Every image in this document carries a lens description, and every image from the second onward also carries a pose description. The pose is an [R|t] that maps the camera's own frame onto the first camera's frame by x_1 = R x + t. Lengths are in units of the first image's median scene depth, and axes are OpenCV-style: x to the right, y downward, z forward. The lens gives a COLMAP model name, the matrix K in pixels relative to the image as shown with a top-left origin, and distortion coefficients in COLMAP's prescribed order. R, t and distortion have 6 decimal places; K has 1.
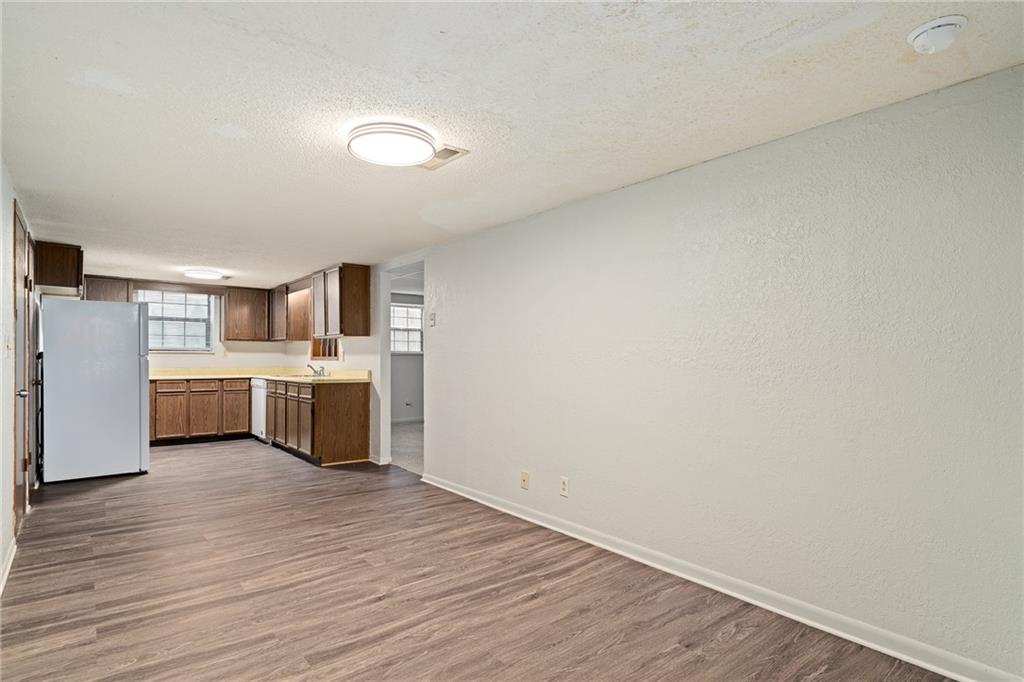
lens RADIAL K [[534.0, 0, 510.3], [0, 534.0, 356.3], [0, 0, 1]] dist [-0.000165, -0.000346]
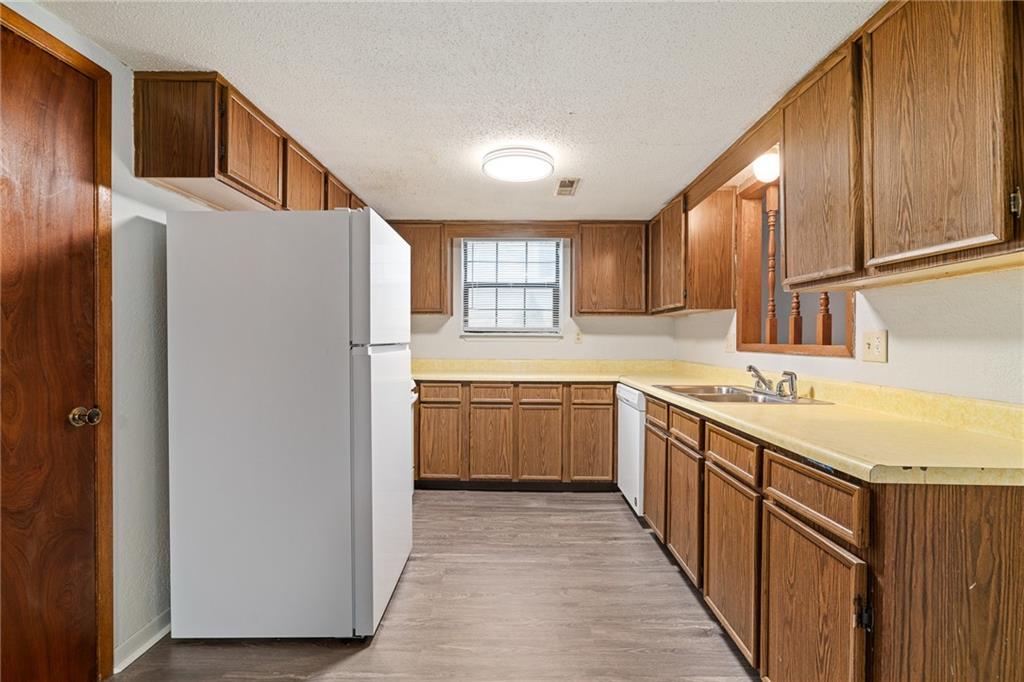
lens RADIAL K [[462.7, 0, 512.0], [0, 462.7, 341.0], [0, 0, 1]] dist [-0.000103, -0.000018]
pose [[0.771773, 0.004568, -0.635882, -0.272168], [-0.000010, 0.999974, 0.007172, -0.004451], [0.635899, -0.005529, 0.771753, 0.576500]]
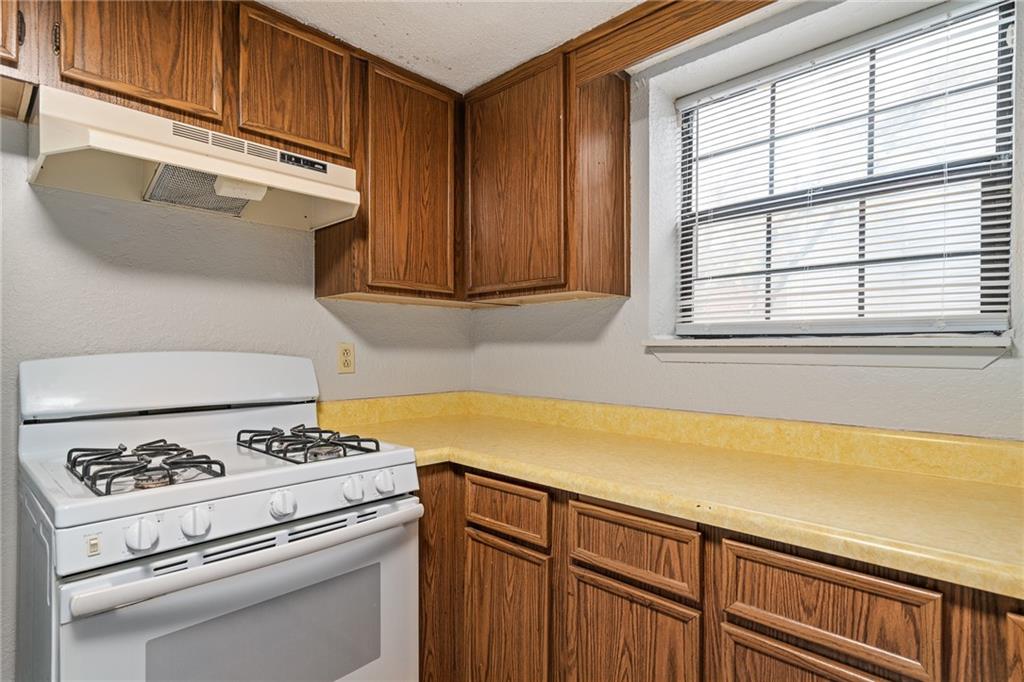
lens RADIAL K [[531.1, 0, 511.9], [0, 531.1, 348.7], [0, 0, 1]] dist [0.001479, 0.000909]
pose [[0.108879, -0.003487, -0.994049, -0.437304], [0.003370, 0.999989, -0.003139, -0.005568], [0.994049, -0.003008, 0.108889, 0.878820]]
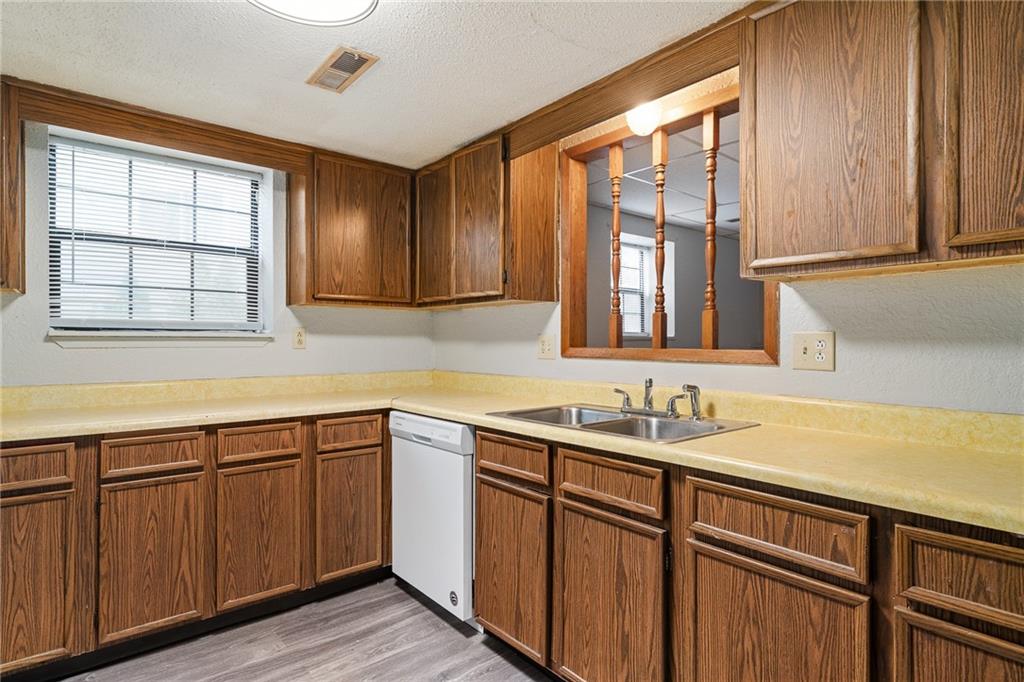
lens RADIAL K [[541.4, 0, 510.4], [0, 541.4, 338.6], [0, 0, 1]] dist [0.006192, 0.000955]
pose [[0.999936, -0.001797, 0.011145, -0.413633], [0.001768, 0.999995, 0.002648, -0.006174], [-0.011150, -0.002628, 0.999934, 0.653601]]
